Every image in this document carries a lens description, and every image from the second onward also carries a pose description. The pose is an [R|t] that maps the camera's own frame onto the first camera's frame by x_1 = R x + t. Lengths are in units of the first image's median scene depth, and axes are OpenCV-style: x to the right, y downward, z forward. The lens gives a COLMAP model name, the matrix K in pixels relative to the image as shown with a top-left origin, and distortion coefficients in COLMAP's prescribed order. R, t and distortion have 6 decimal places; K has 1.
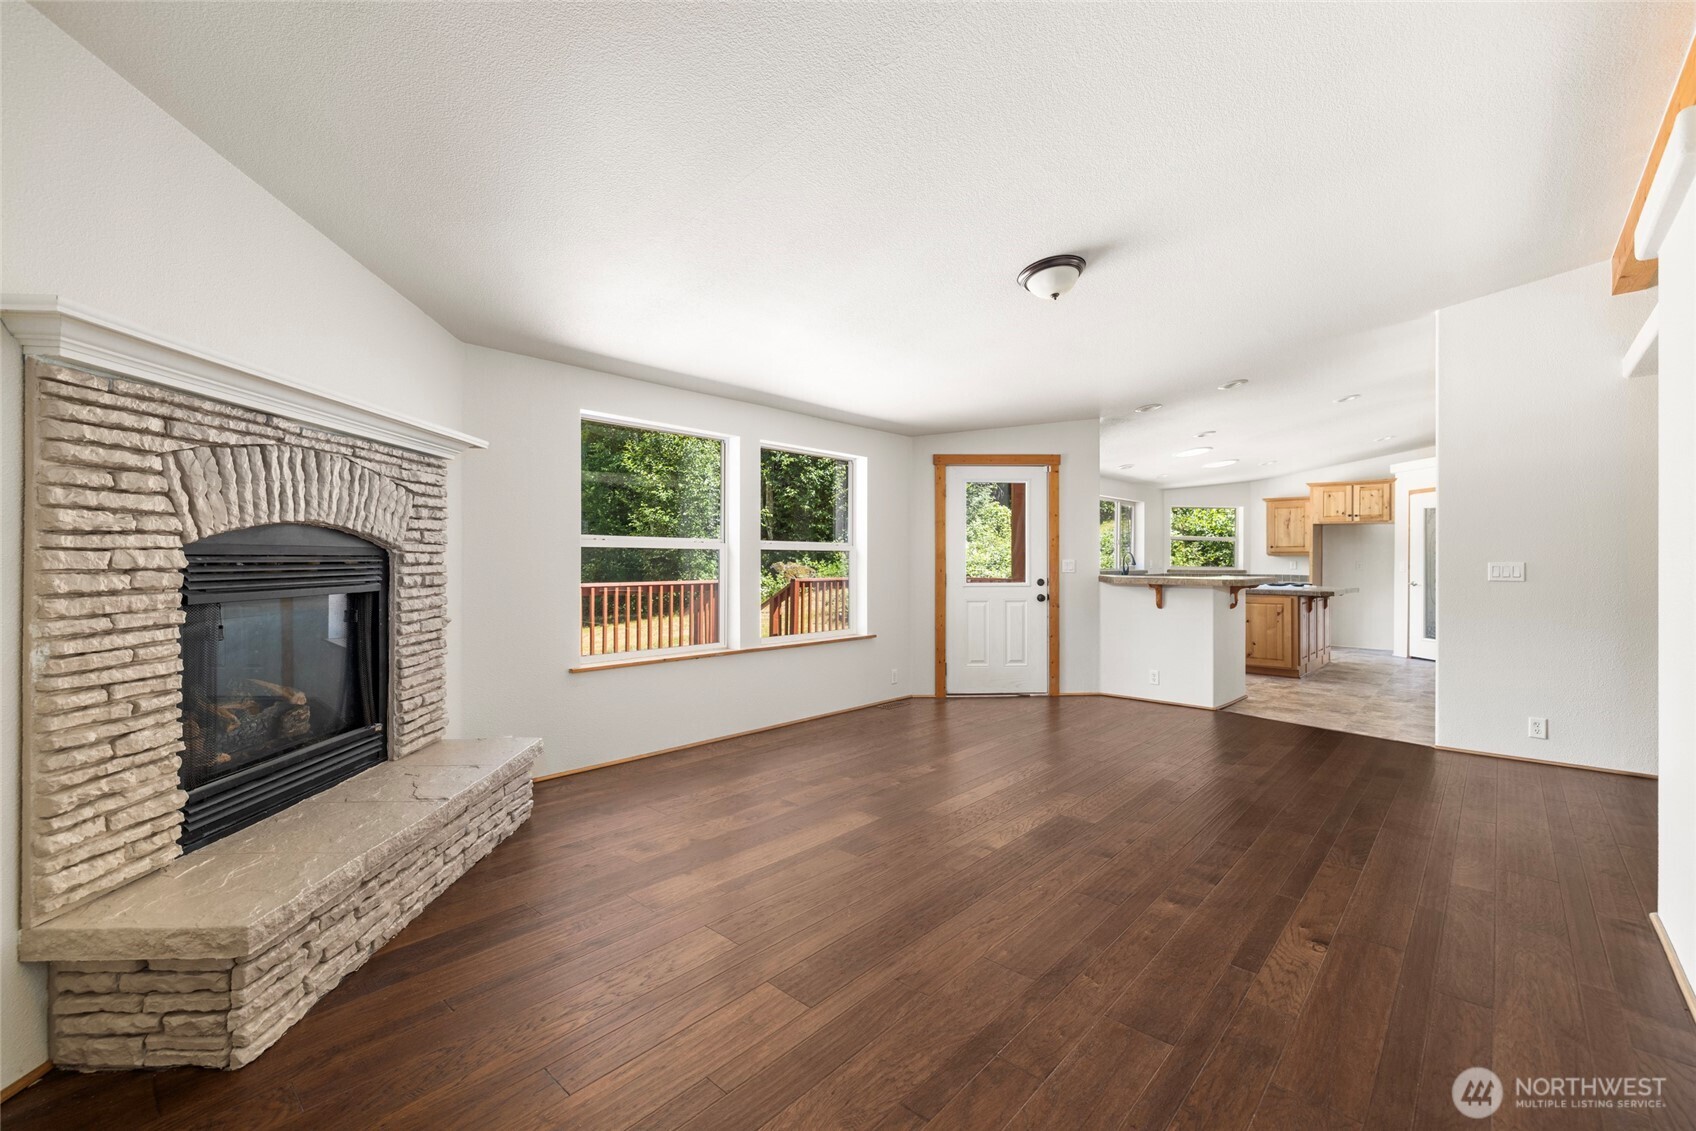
lens RADIAL K [[725.3, 0, 844.1], [0, 725.3, 556.9], [0, 0, 1]] dist [-0.001875, -0.000142]
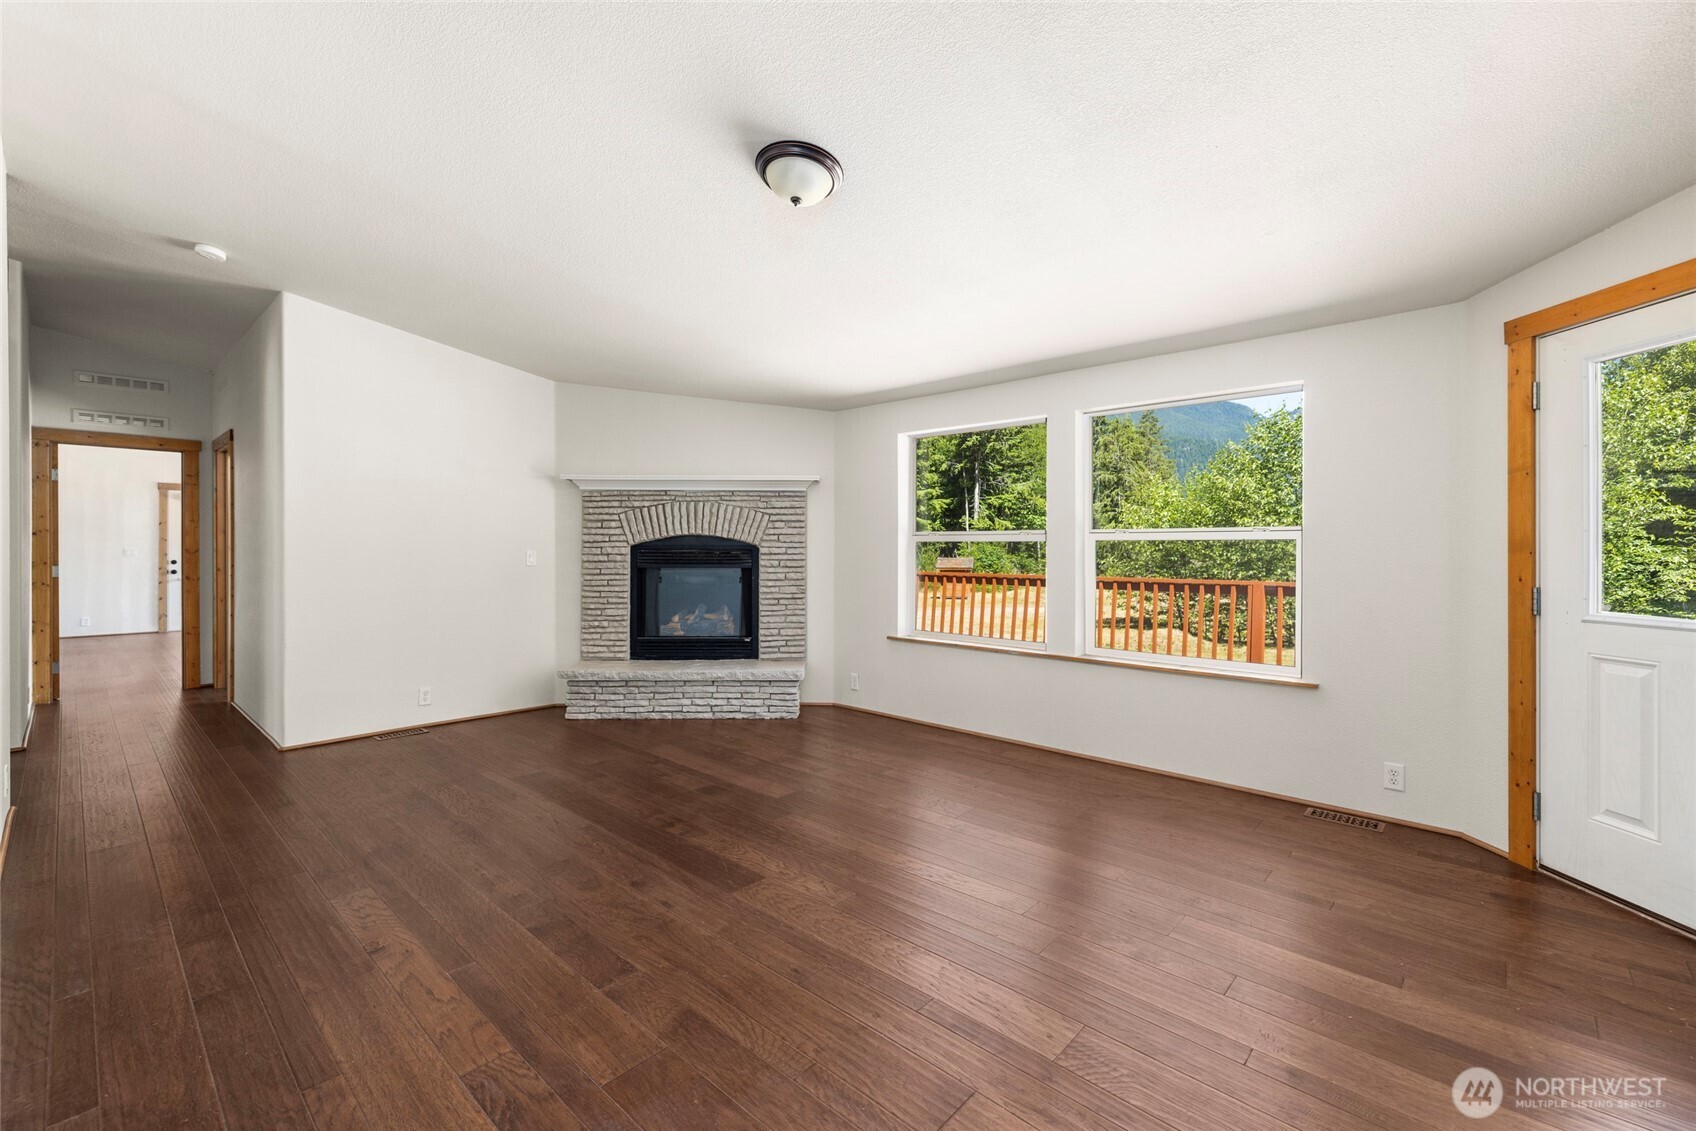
lens RADIAL K [[725.3, 0, 839.7], [0, 725.3, 551.8], [0, 0, 1]] dist [-0.001875, -0.000142]
pose [[-0.020698, 0.000232, -0.999786, 1.714326], [-0.000890, 1.000000, 0.000251, 0.005748], [0.999785, 0.000895, -0.020698, 1.745060]]
